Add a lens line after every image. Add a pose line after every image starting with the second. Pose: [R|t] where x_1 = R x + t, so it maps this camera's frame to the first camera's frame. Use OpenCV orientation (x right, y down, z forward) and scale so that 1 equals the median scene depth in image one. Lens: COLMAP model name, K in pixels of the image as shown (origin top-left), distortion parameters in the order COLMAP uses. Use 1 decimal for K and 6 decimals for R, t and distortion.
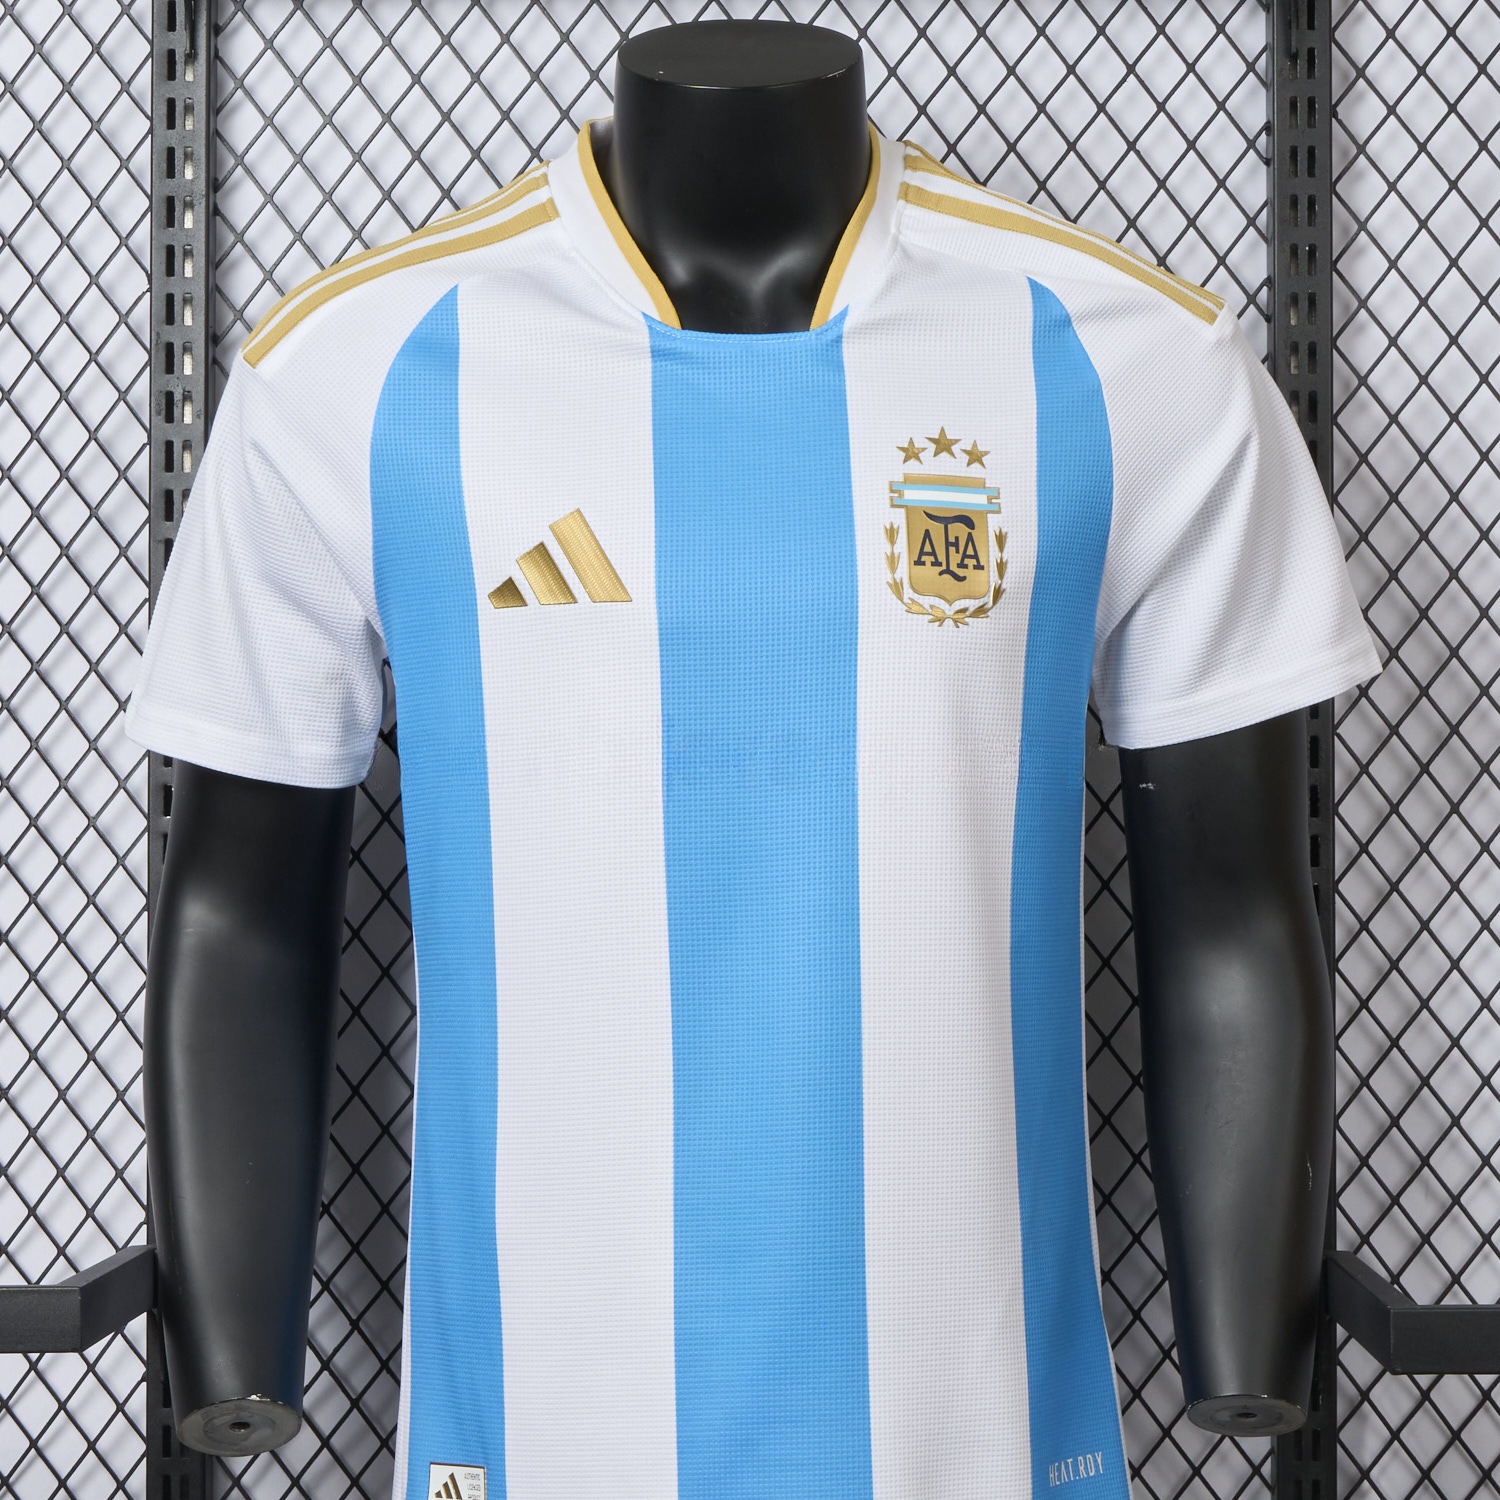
lens RADIAL K [[2883.6, 0, 751.5], [0, 2883.6, 749.6], [0, 0, 1]] dist [-0.032787, 0.000000]
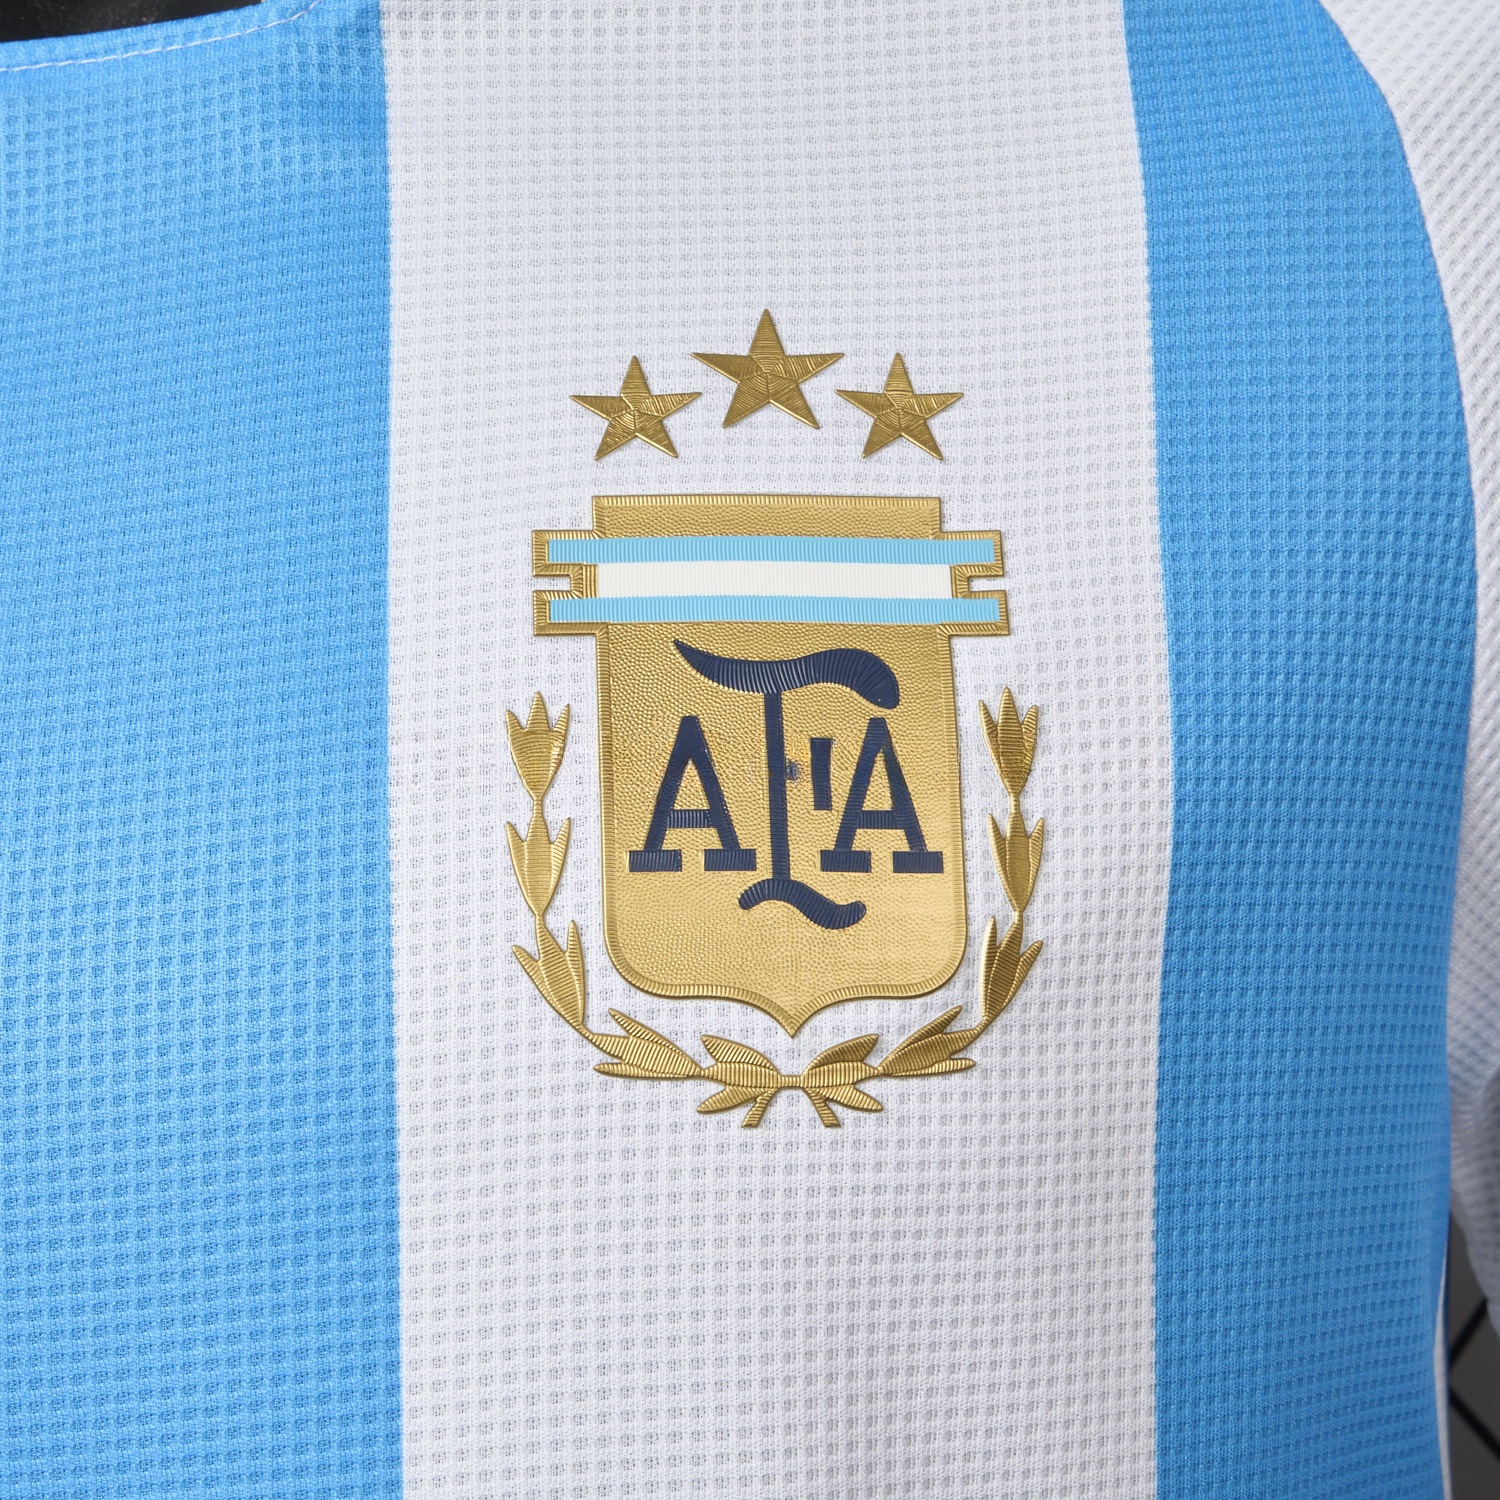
lens RADIAL K [[2883.6, 0, 750.3], [0, 2883.6, 752.9], [0, 0, 1]] dist [-0.032787, 0.000000]
pose [[0.989679, -0.062214, -0.129092, 0.096332], [0.051205, 0.994899, -0.086916, -0.052212], [0.133841, 0.079408, 0.987816, 0.762695]]
